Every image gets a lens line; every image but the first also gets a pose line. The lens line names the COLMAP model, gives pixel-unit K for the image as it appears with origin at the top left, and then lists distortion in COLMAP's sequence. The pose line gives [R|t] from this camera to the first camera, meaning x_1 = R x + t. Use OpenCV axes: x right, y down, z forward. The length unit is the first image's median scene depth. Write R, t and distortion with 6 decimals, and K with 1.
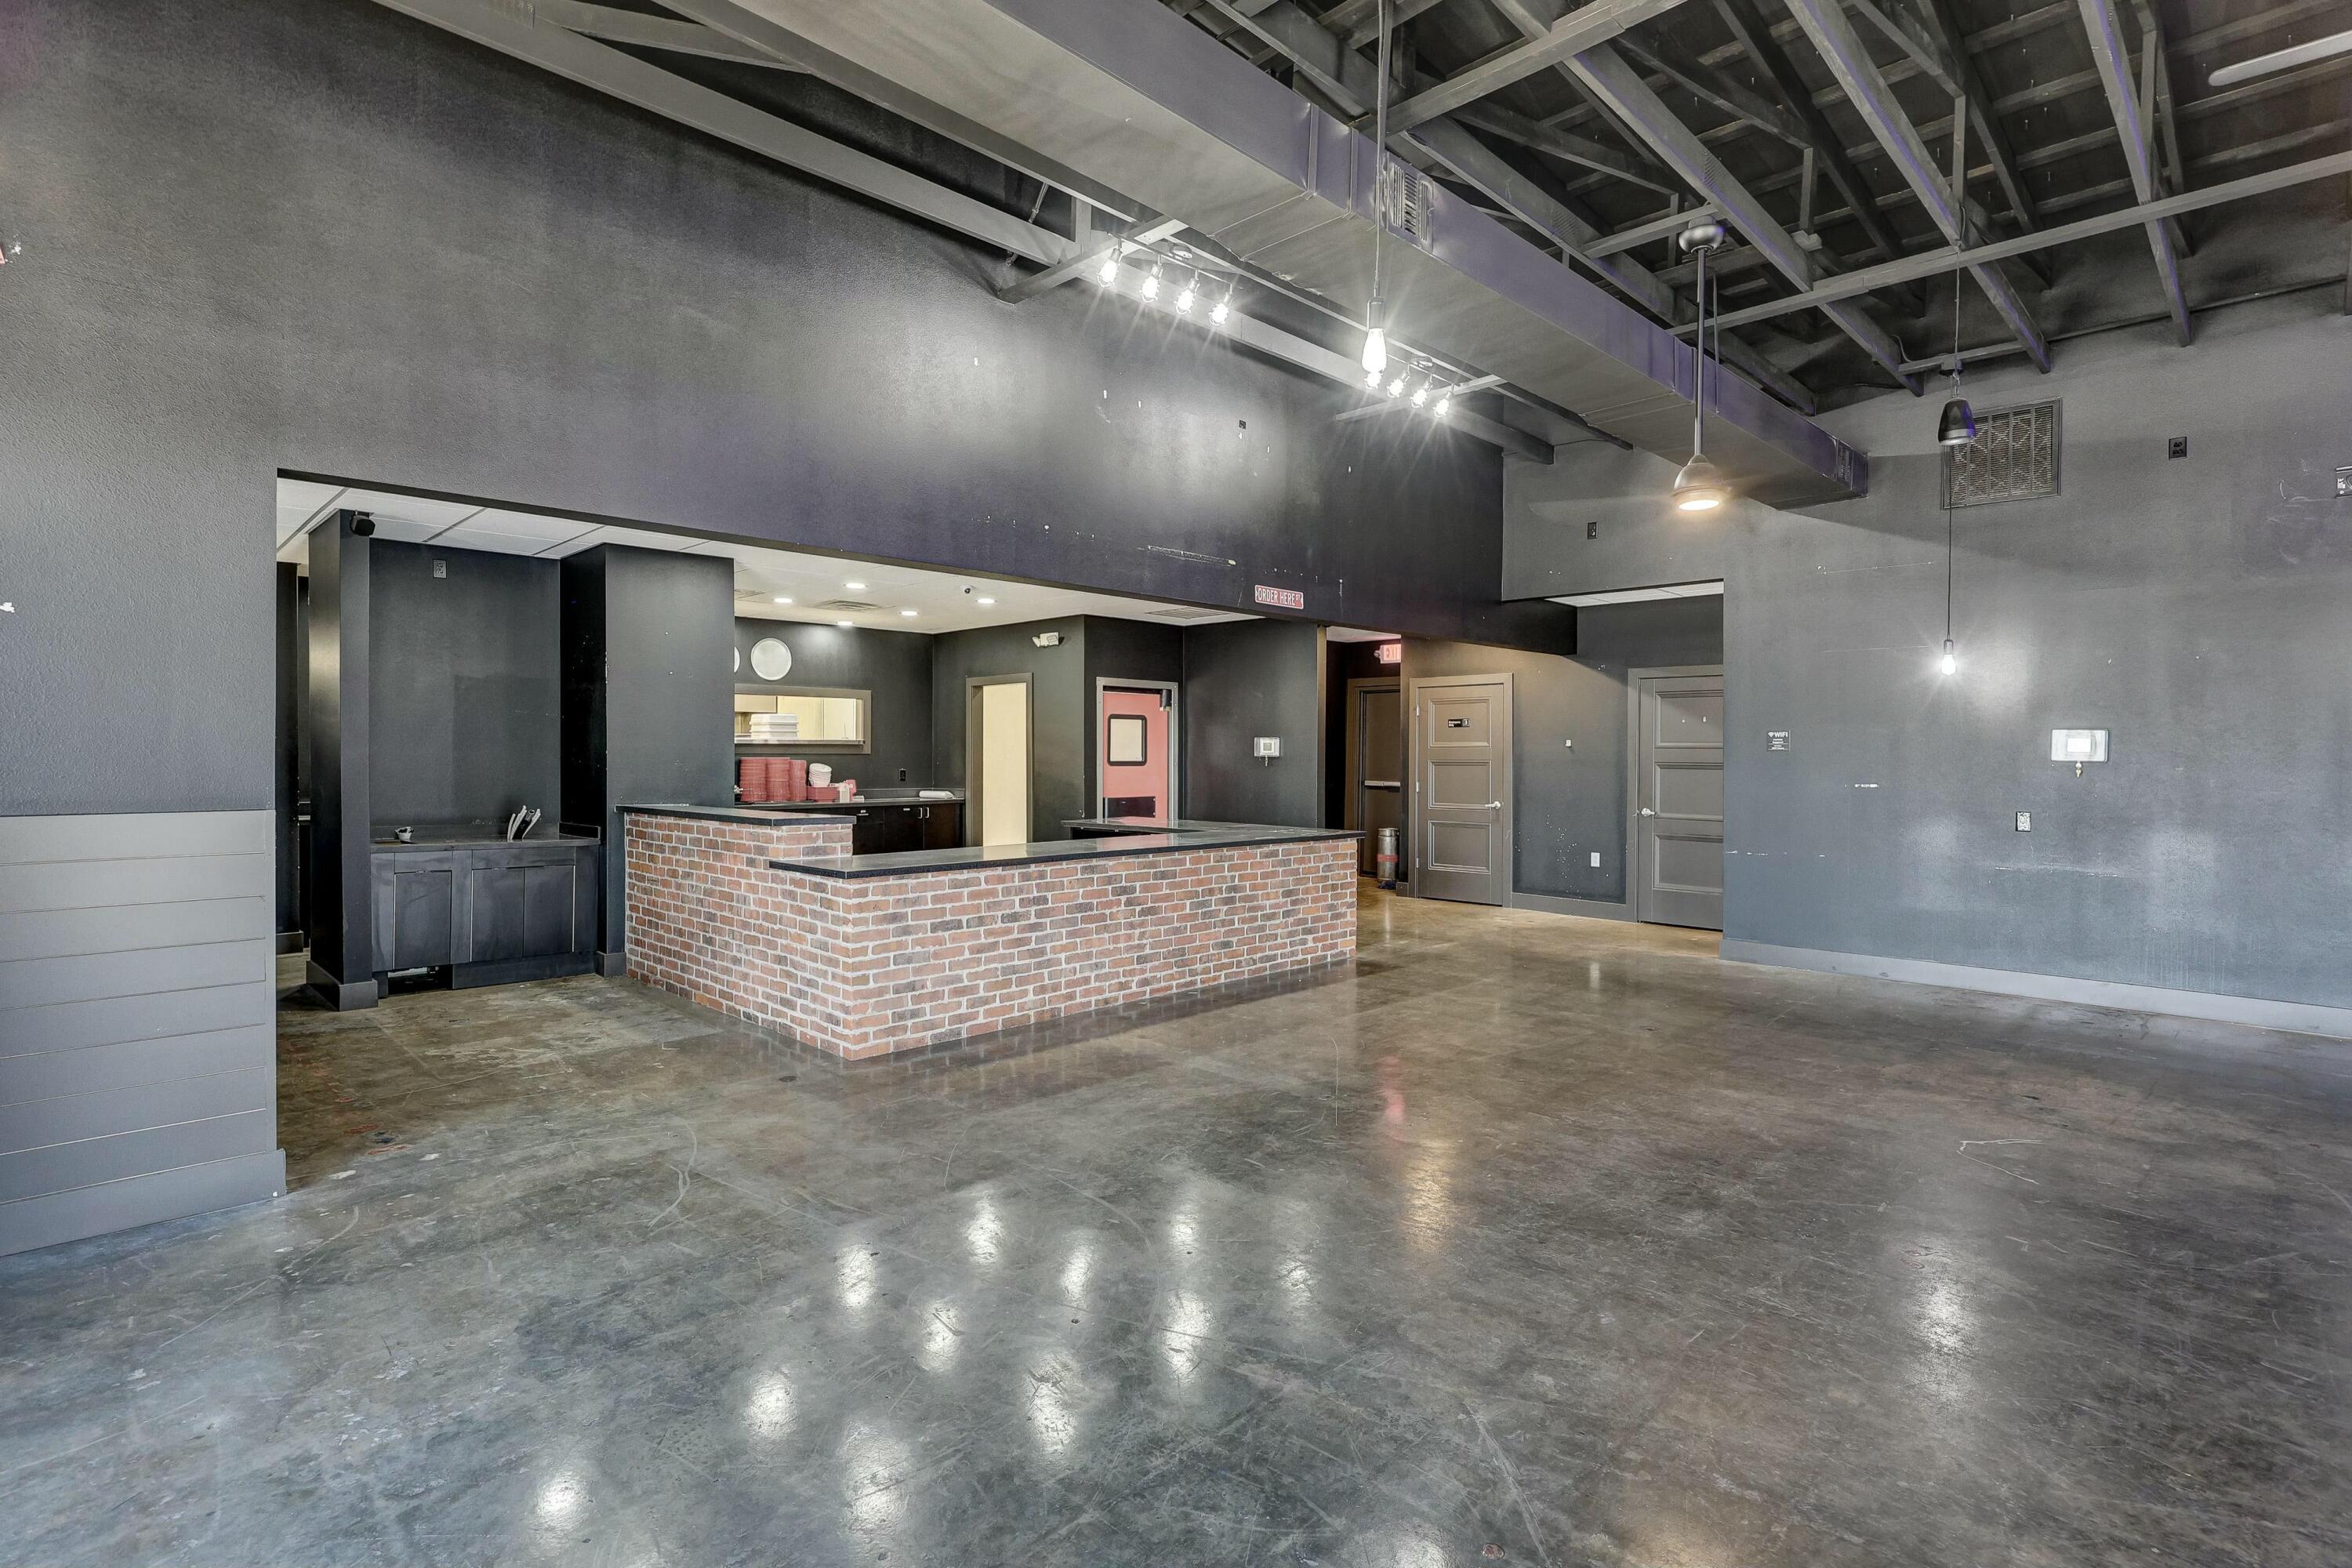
lens RADIAL K [[1137.7, 0, 1278.7], [0, 1137.7, 768.8], [0, 0, 1]] dist [-0.004153, -0.000520]
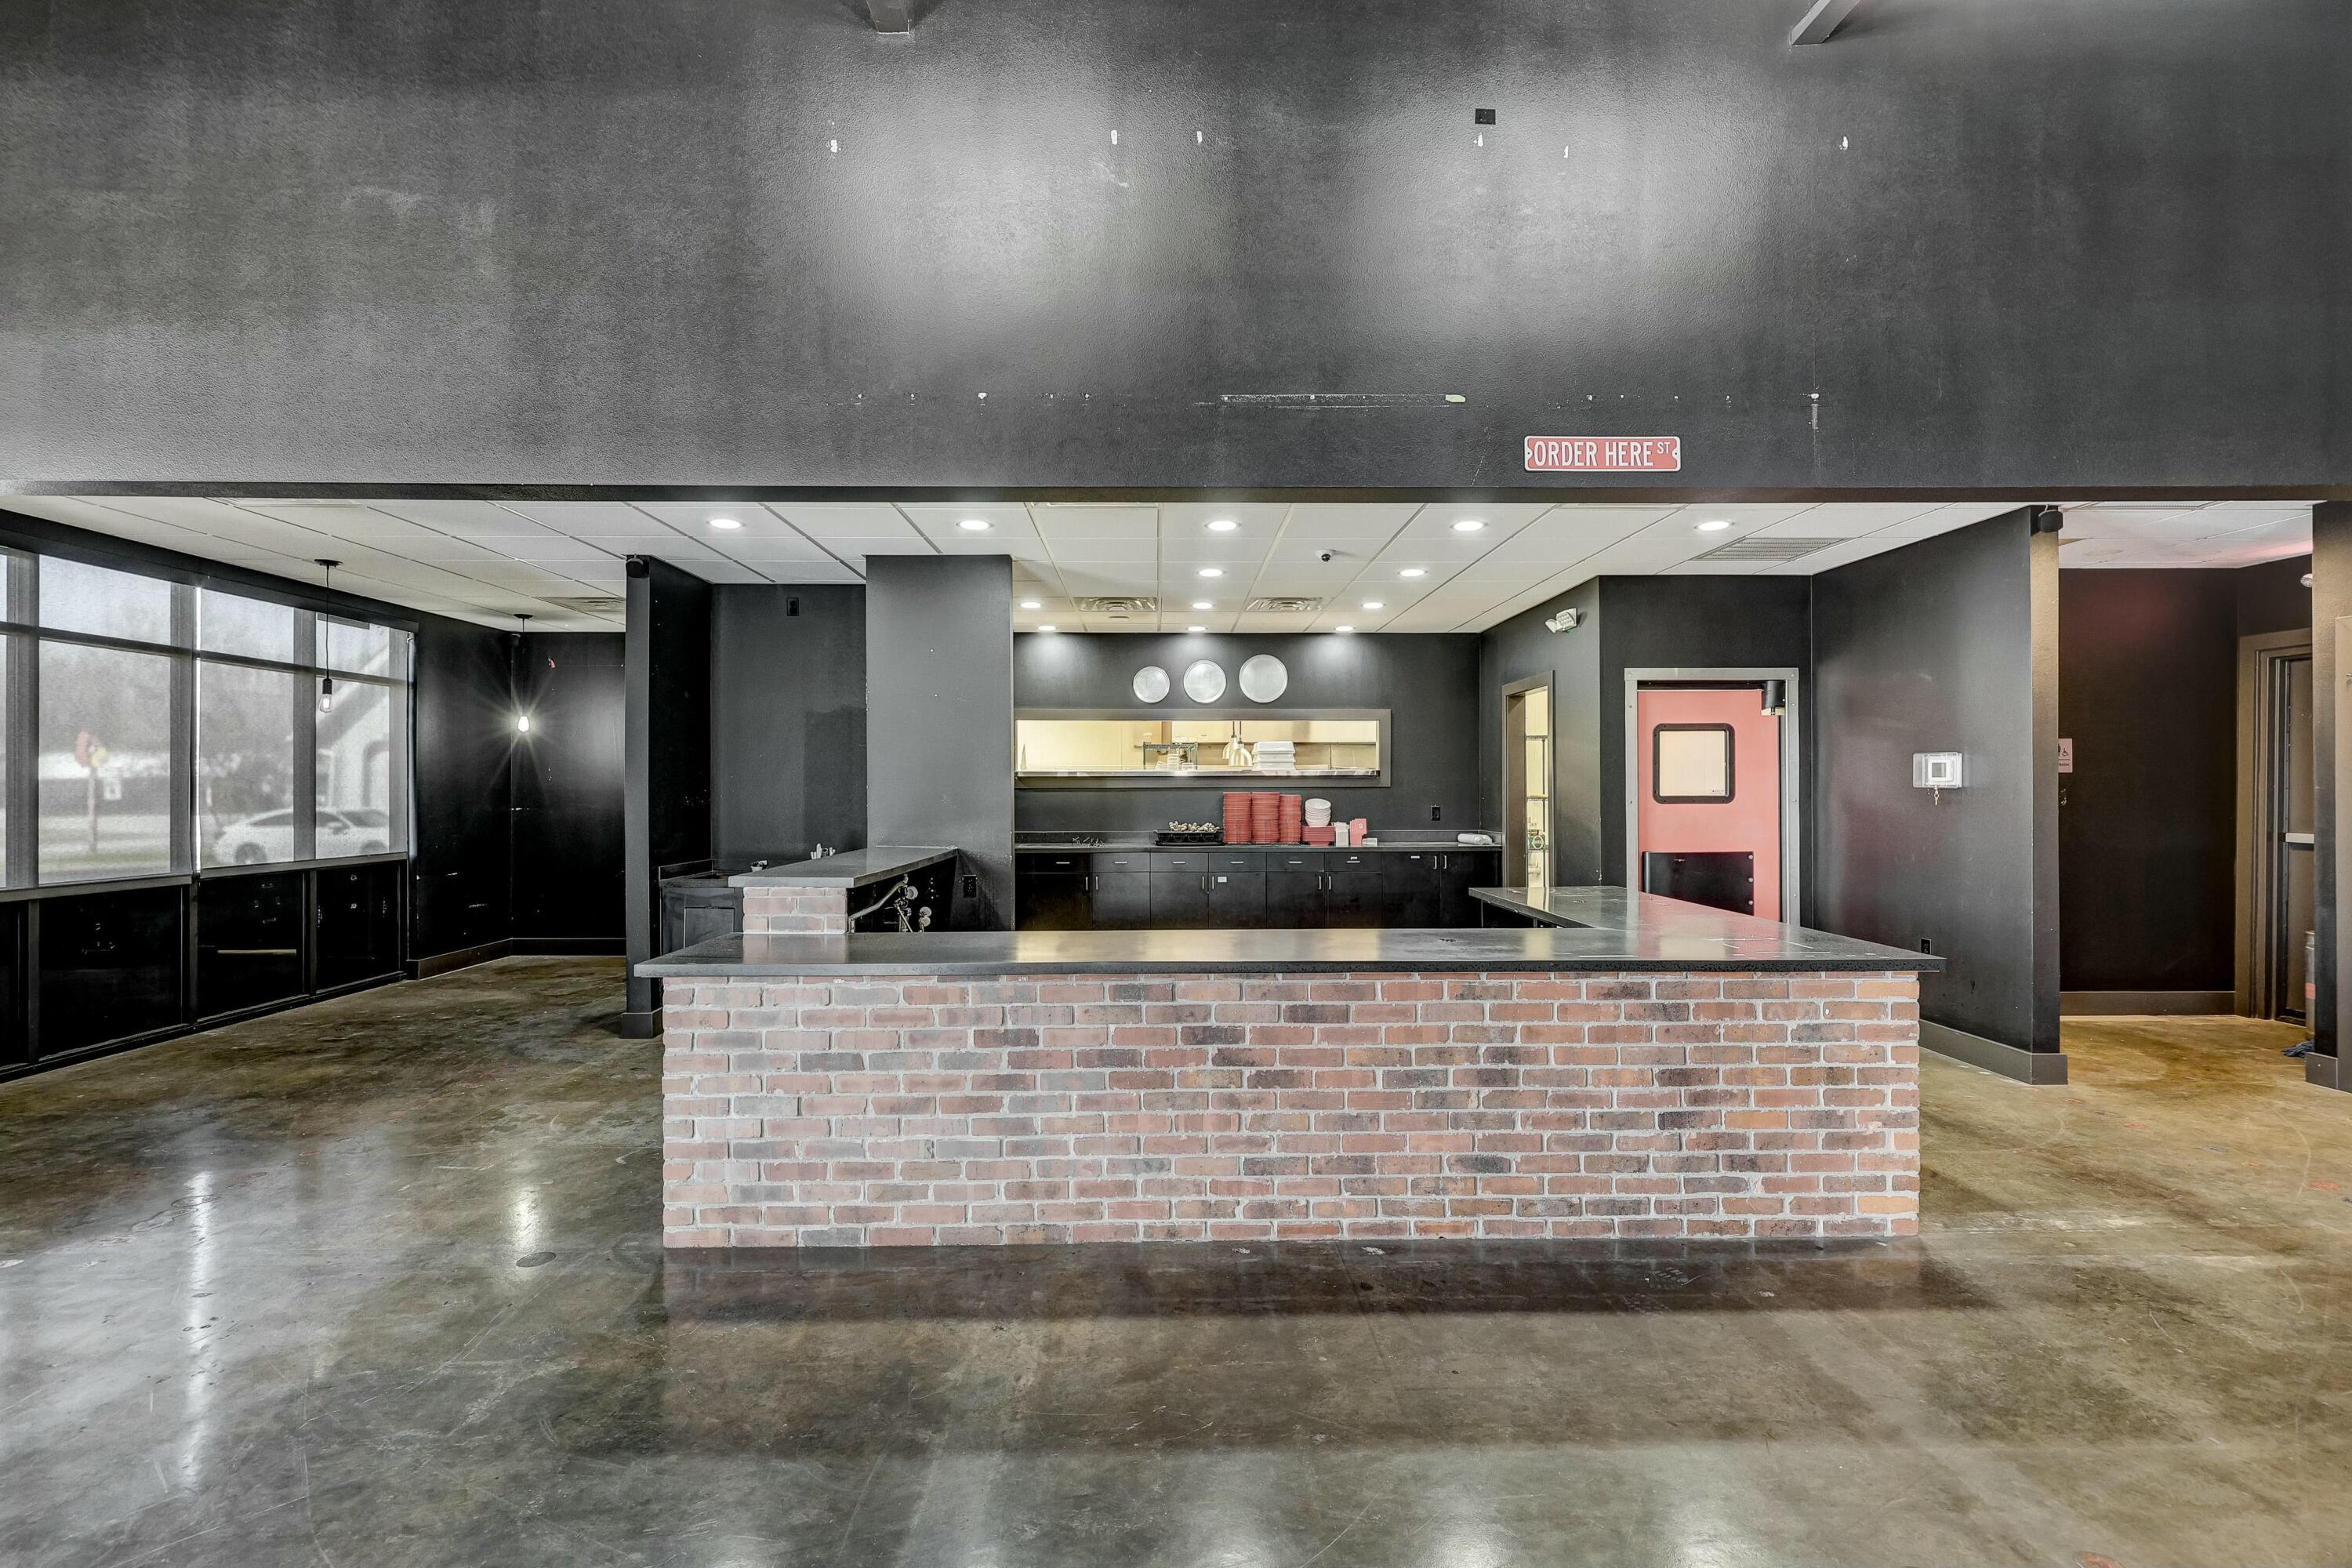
lens RADIAL K [[1150.8, 0, 1176.0], [0, 1150.8, 784.0], [0, 0, 1]] dist [-0.004440, -0.000172]
pose [[0.671819, -0.006759, -0.740685, 0.237955], [-0.004603, 0.999901, -0.013299, -0.005864], [0.740701, 0.012344, 0.671721, 0.554231]]
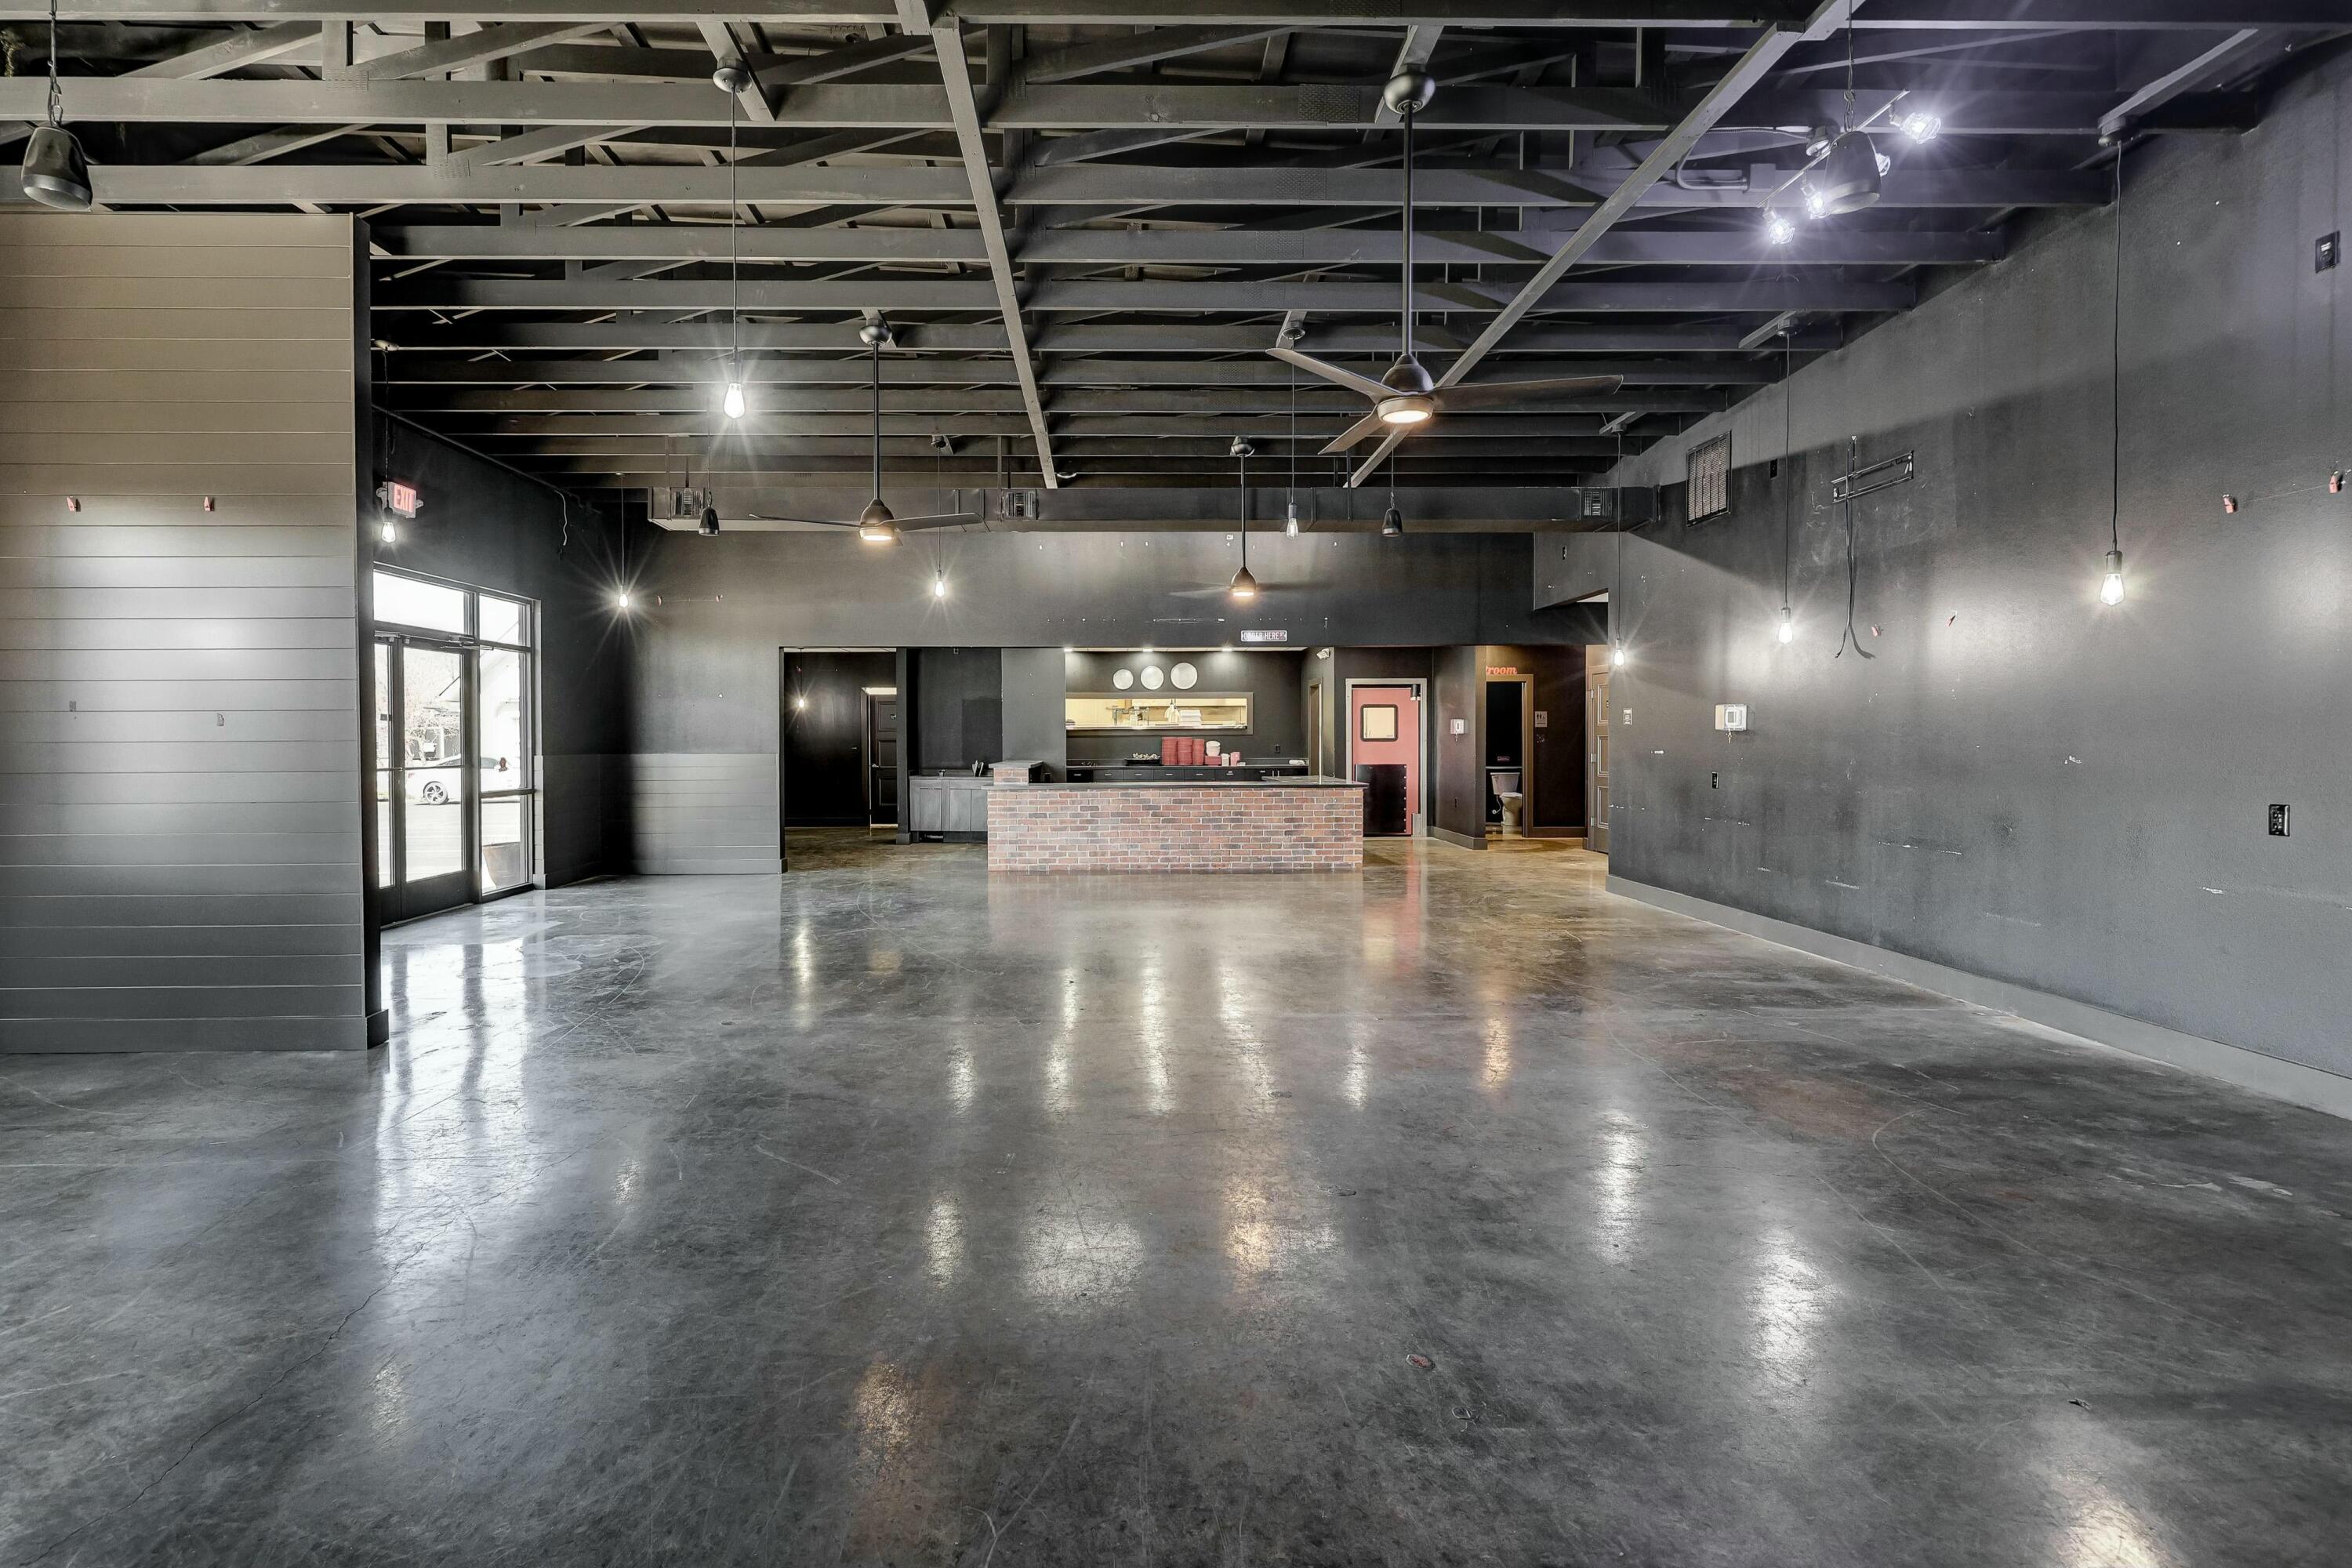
lens RADIAL K [[1218.5, 0, 1230.8], [0, 1218.5, 773.9], [0, 0, 1]] dist [0.001256, -0.000269]
pose [[0.730702, 0.012514, -0.682581, 1.173813], [-0.000145, 0.999835, 0.018174, 0.015433], [0.682696, -0.013181, 0.730584, -0.313941]]
